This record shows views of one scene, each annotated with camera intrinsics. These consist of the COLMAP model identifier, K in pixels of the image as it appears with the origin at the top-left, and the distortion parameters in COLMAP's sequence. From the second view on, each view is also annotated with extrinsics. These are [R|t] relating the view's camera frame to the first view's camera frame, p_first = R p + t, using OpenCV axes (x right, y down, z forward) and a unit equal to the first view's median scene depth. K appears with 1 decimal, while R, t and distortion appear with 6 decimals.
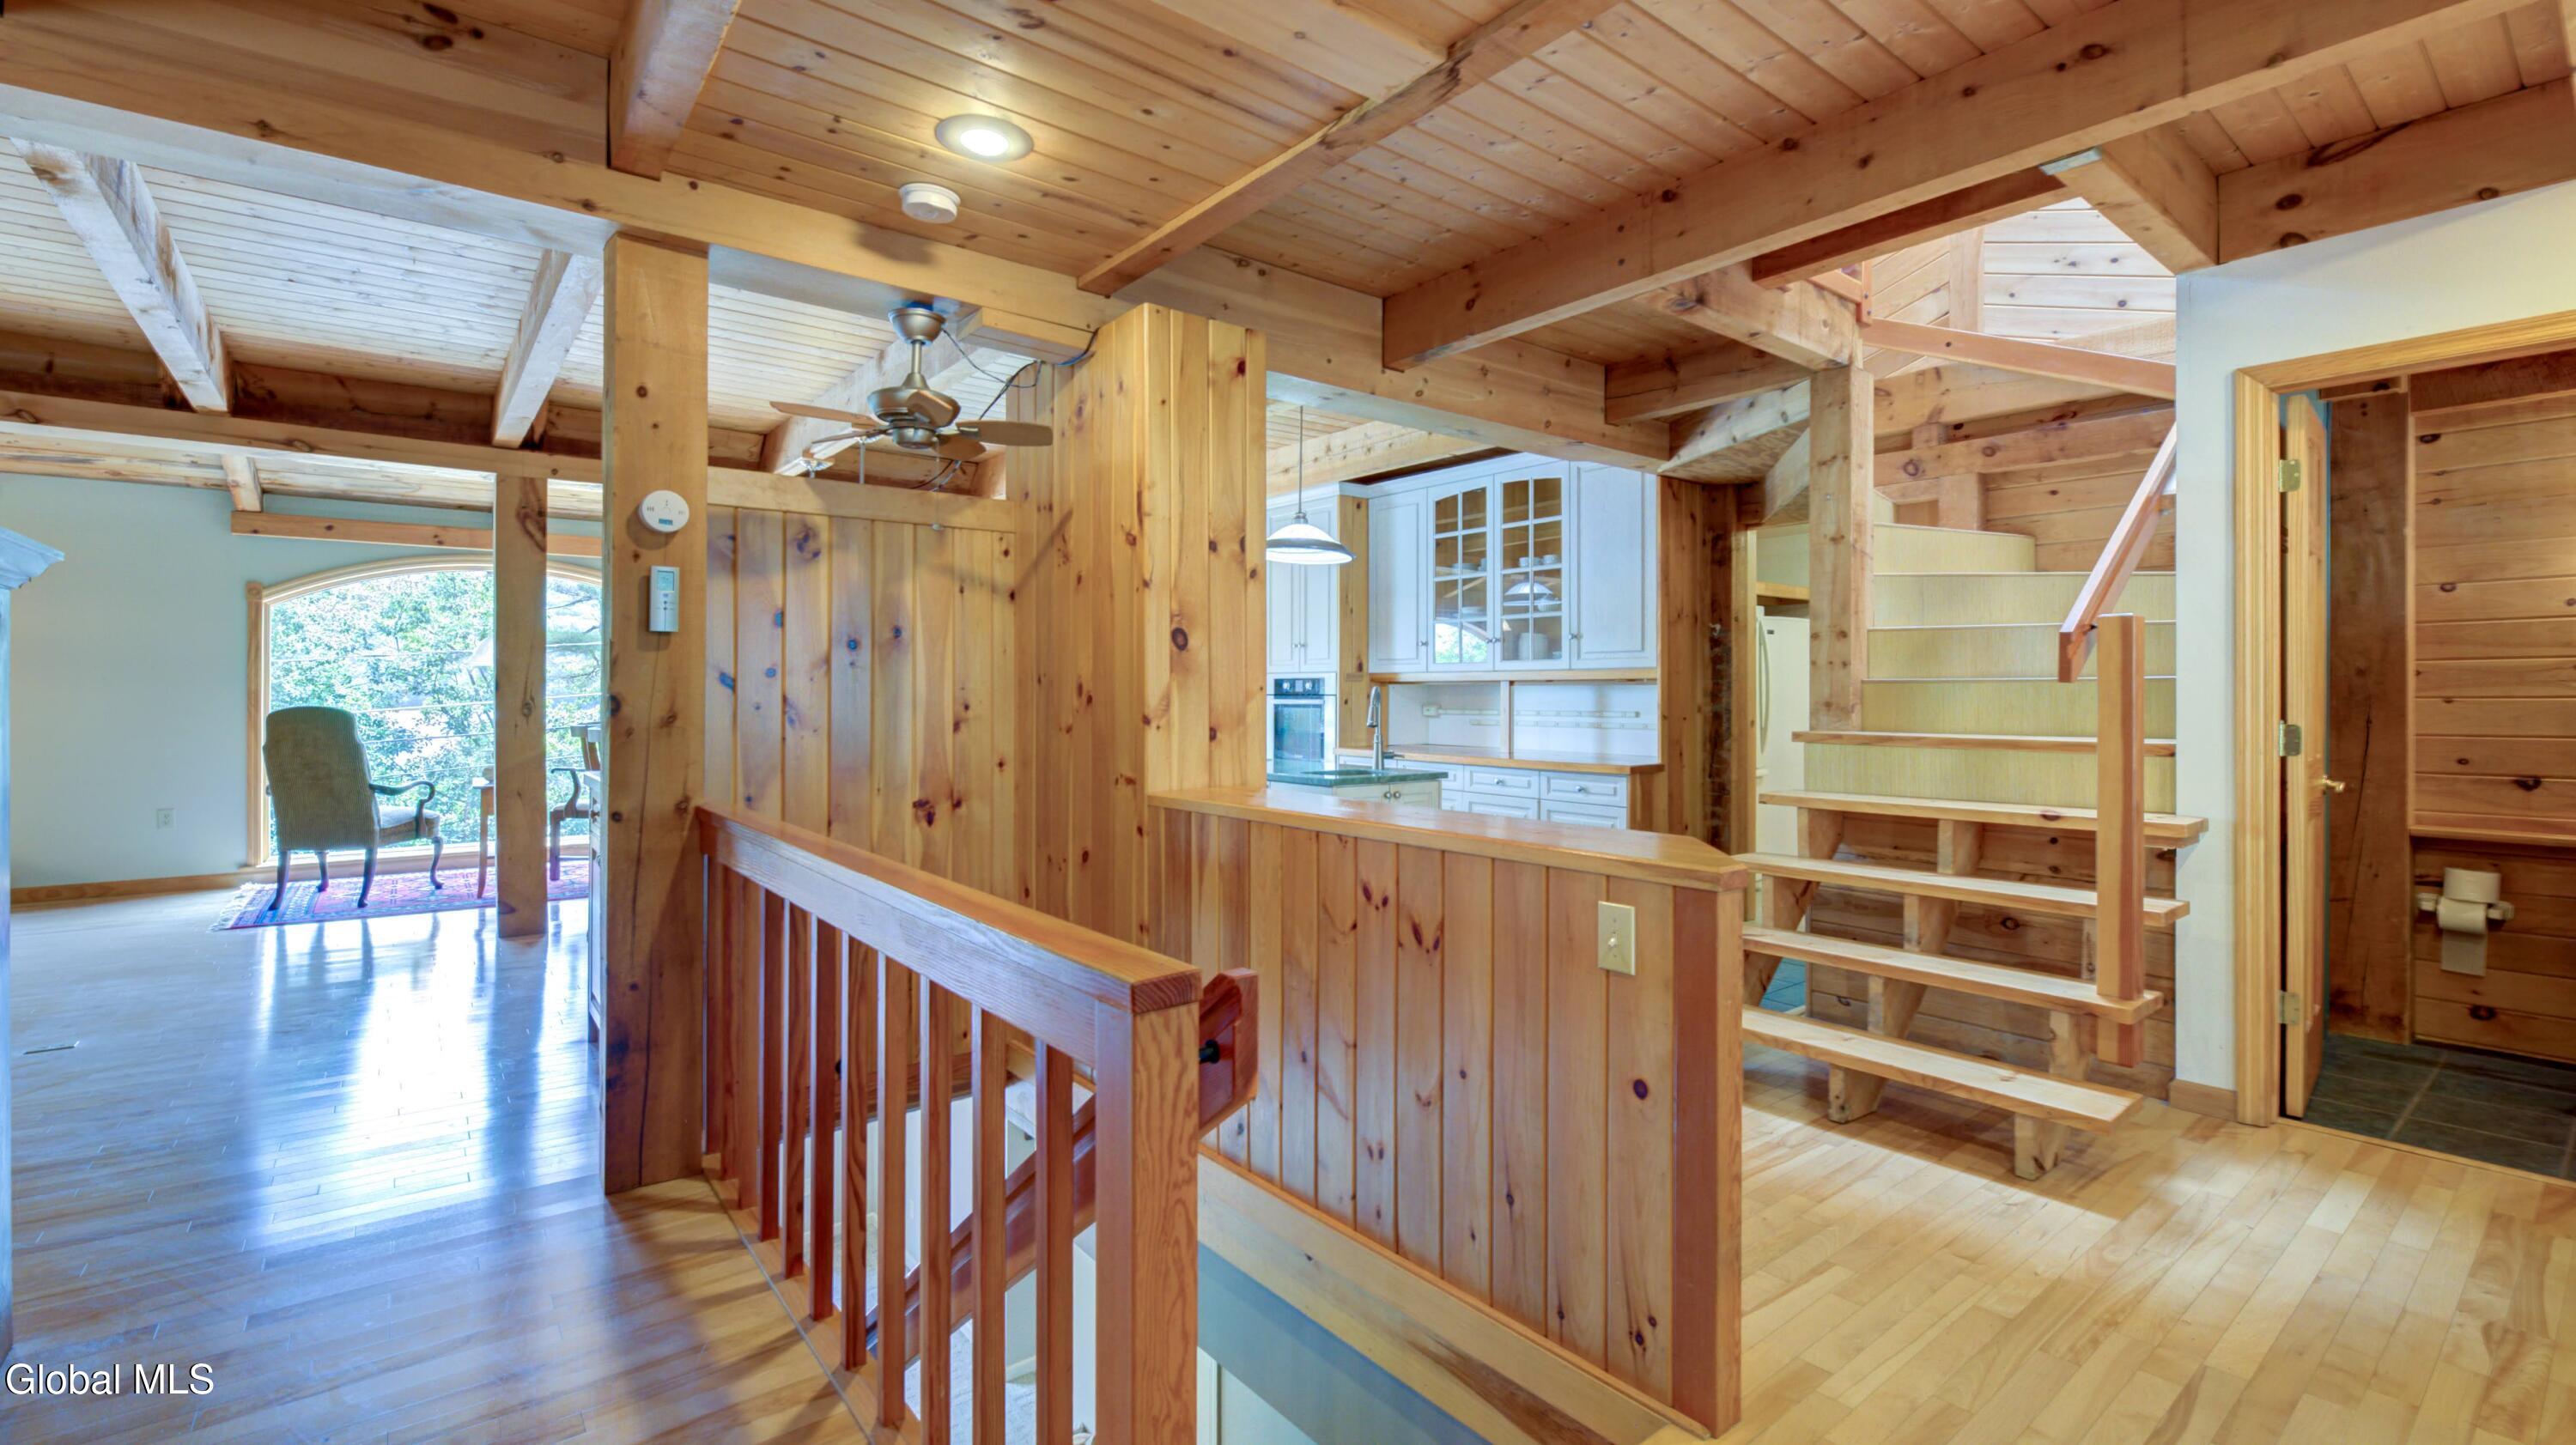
lens RADIAL K [[1081.1, 0, 1313.3], [0, 1081.1, 684.7], [0, 0, 1]] dist [0.003083, -0.000224]
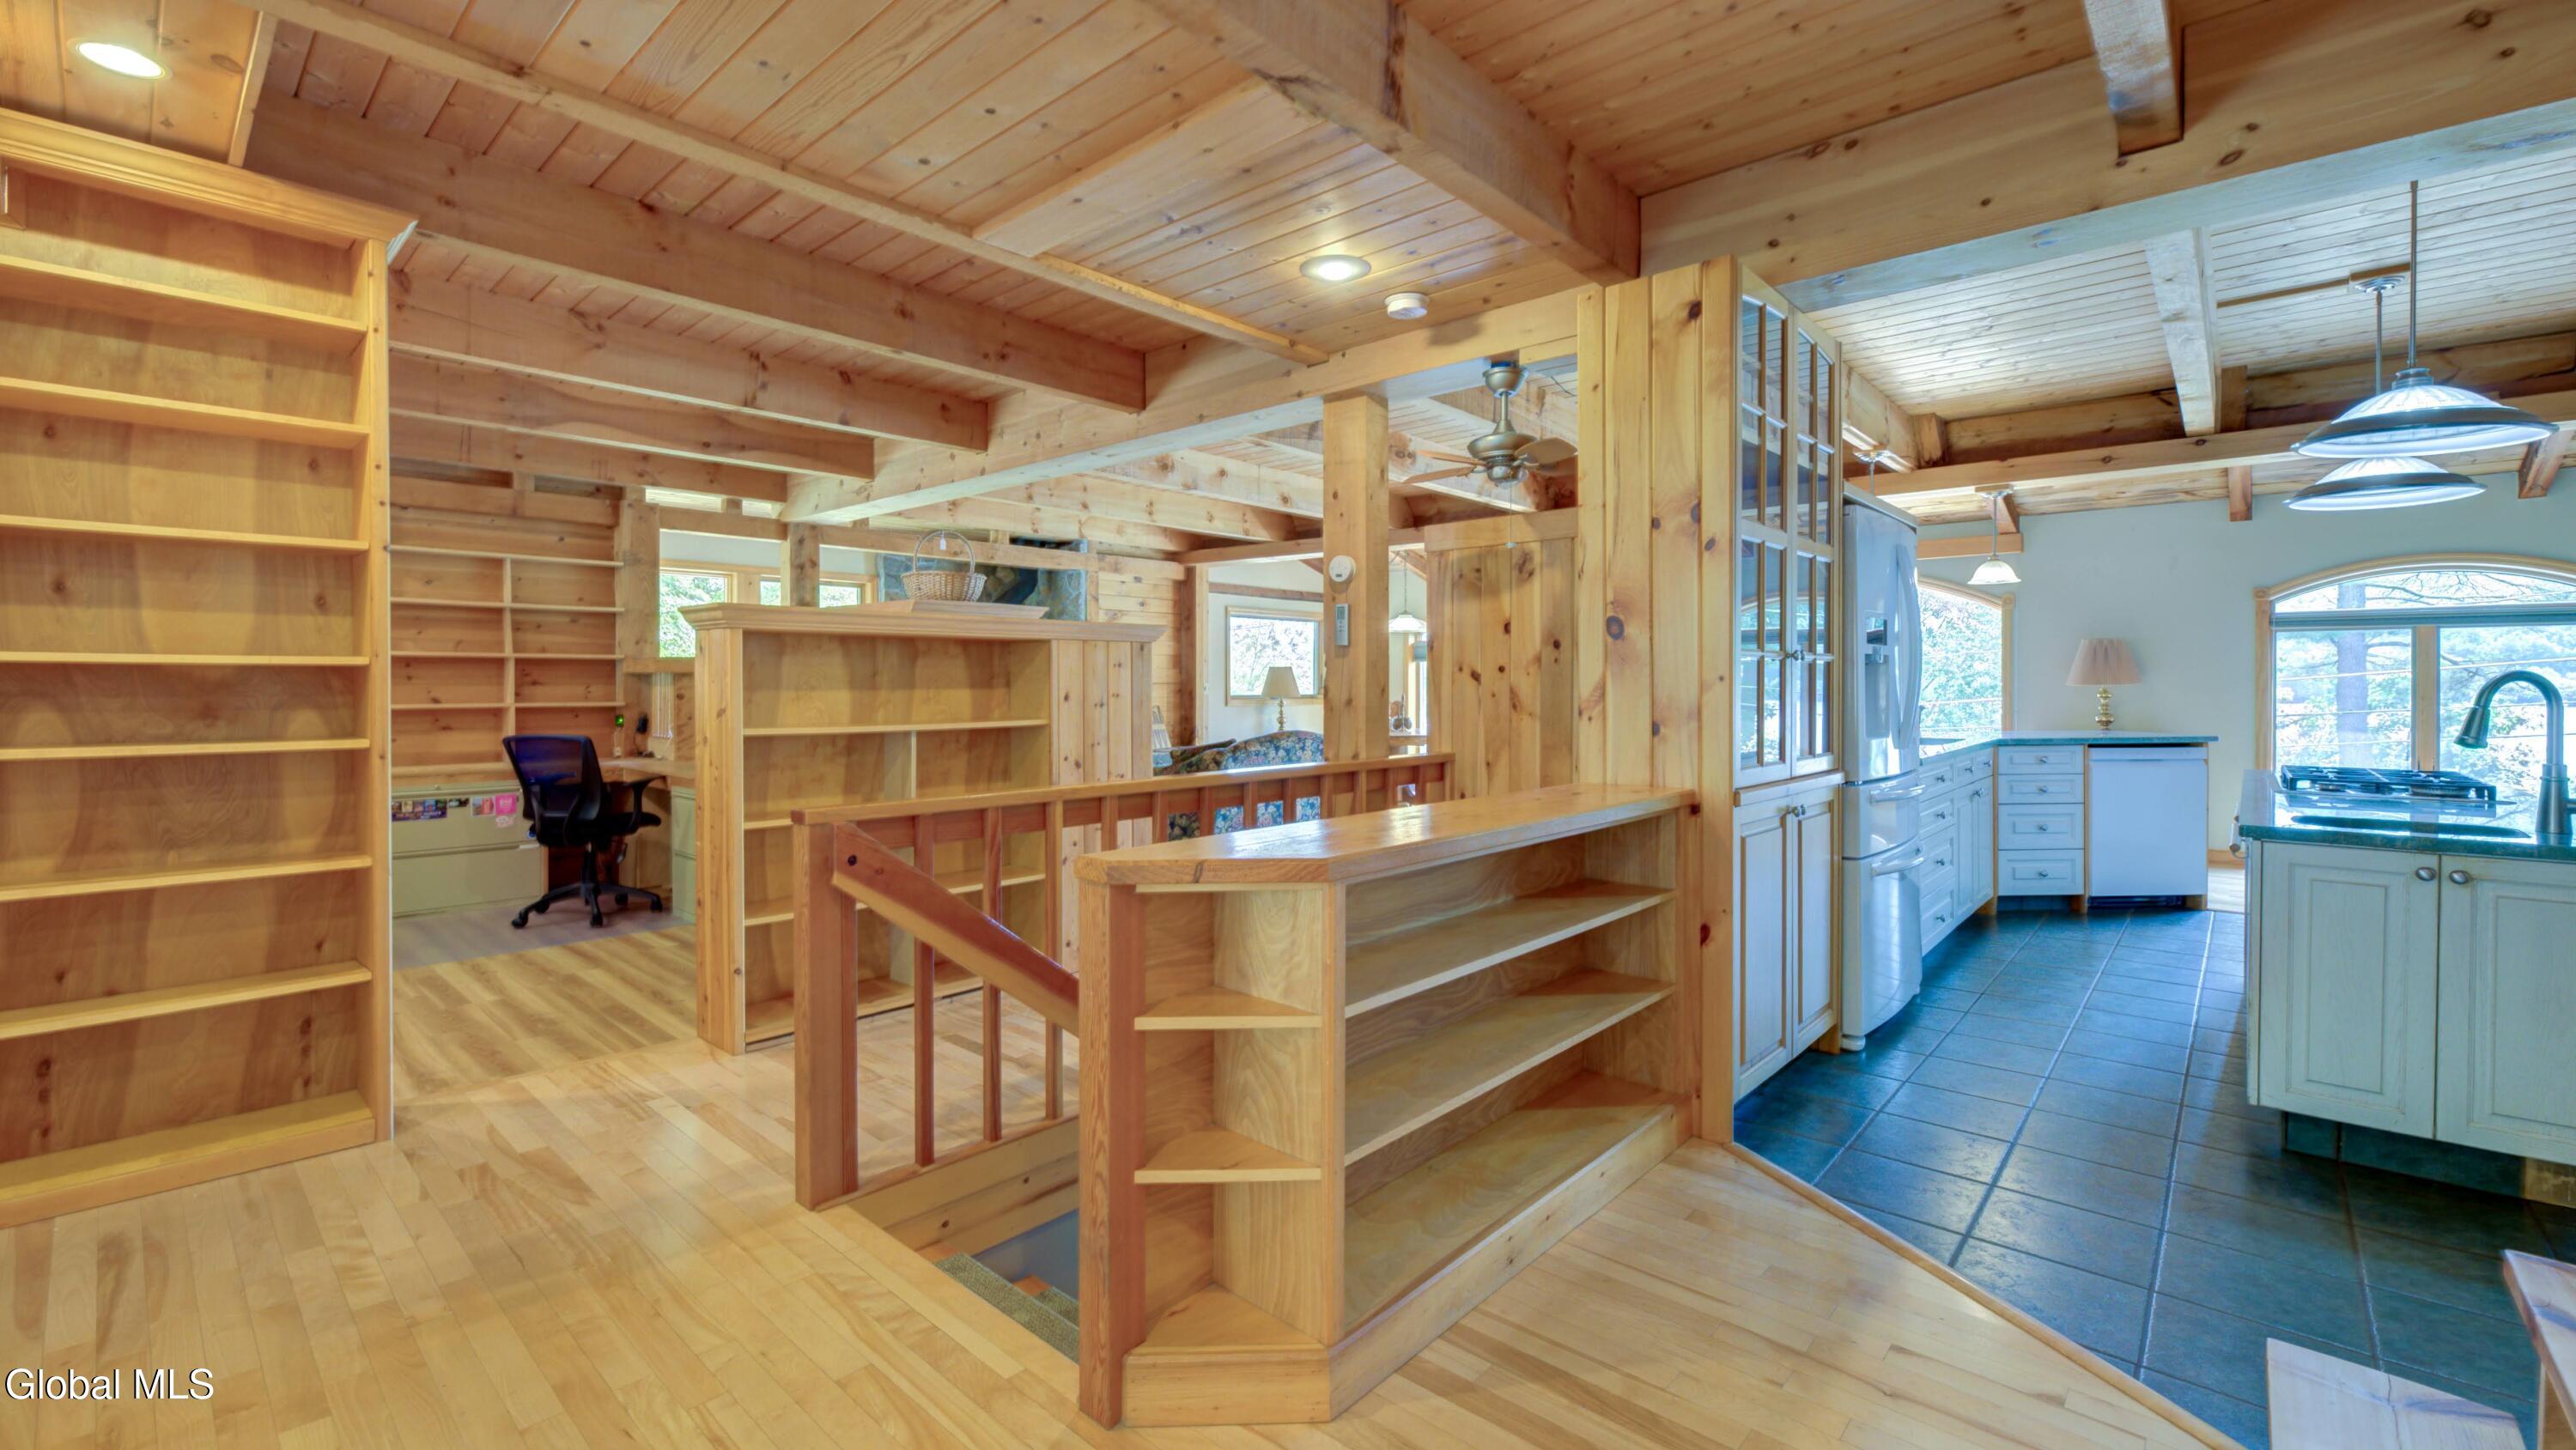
lens RADIAL K [[1081.1, 0, 1296.3], [0, 1081.1, 700.9], [0, 0, 1]] dist [0.003083, -0.000224]
pose [[0.163693, 0.013225, -0.986423, 0.441094], [0.007012, 0.999869, 0.014569, 0.003808], [0.986486, -0.009302, 0.163578, 0.316791]]
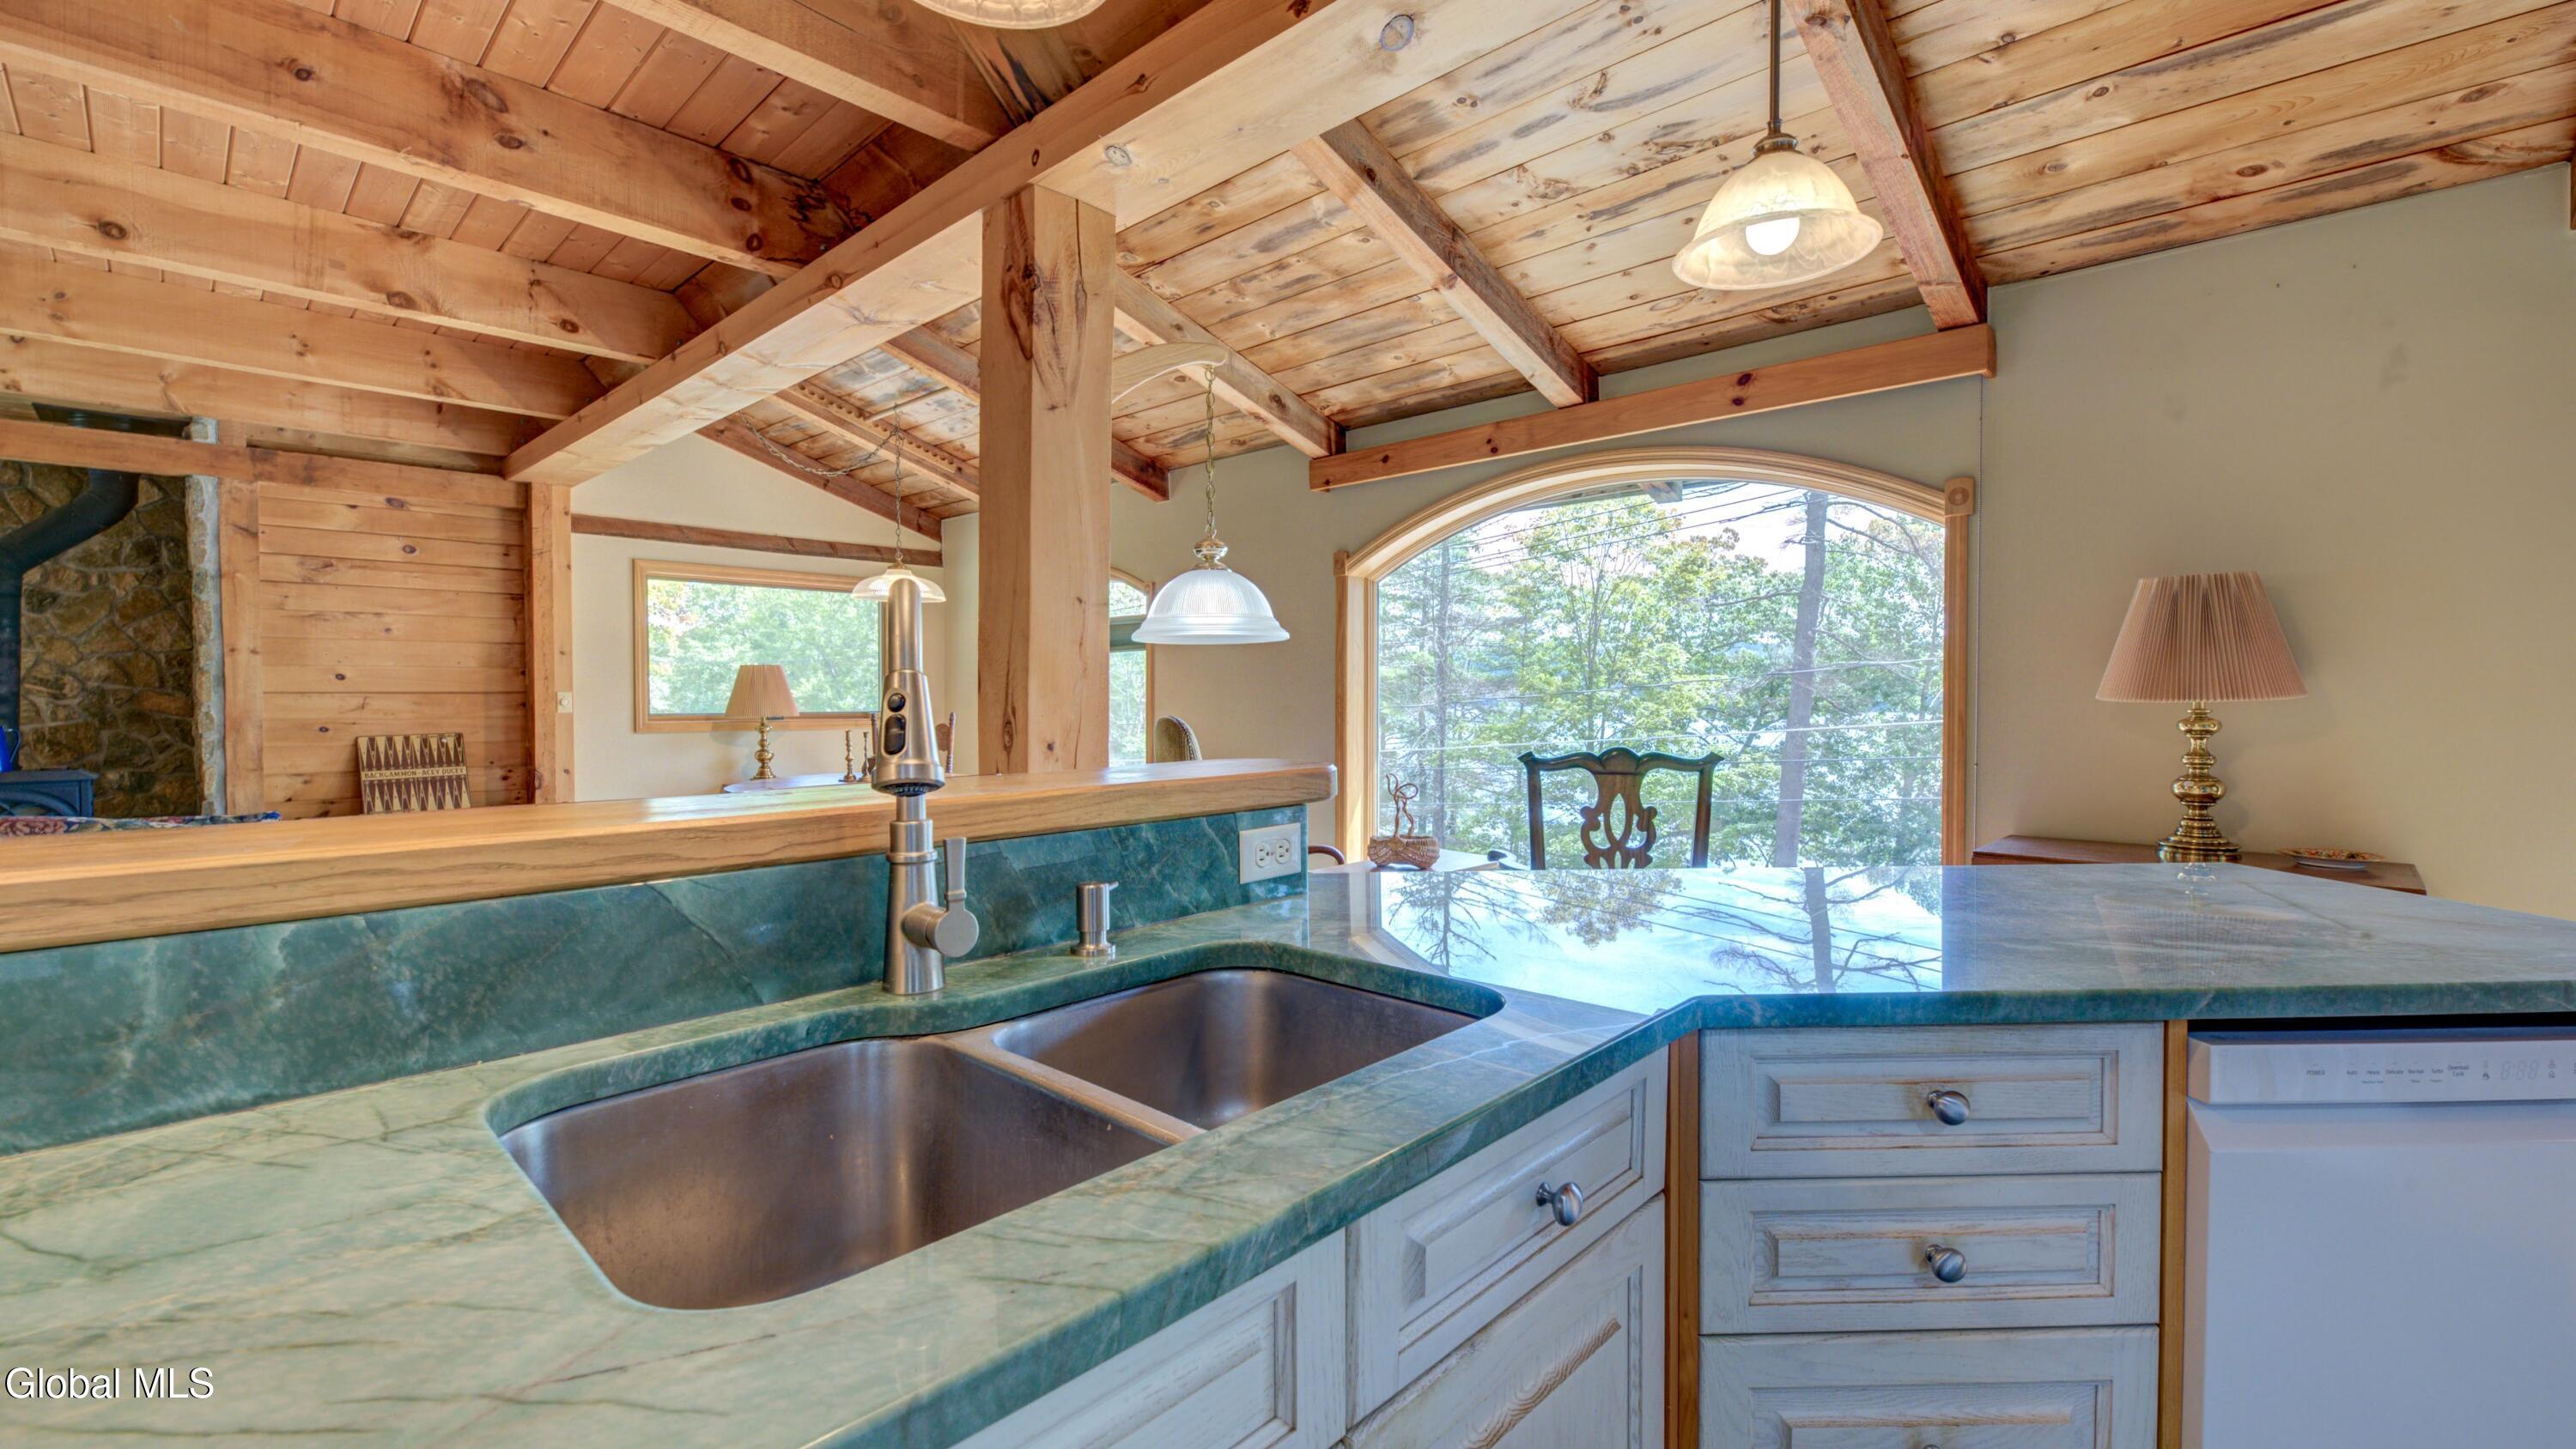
lens RADIAL K [[1081.0, 0, 1280.3], [0, 1081.0, 730.6], [0, 0, 1]] dist [0.003083, -0.000224]
pose [[0.132429, 0.032272, -0.990667, -0.278917], [0.004131, 0.999443, 0.033110, 0.006489], [0.991184, -0.008478, 0.132222, 1.037983]]
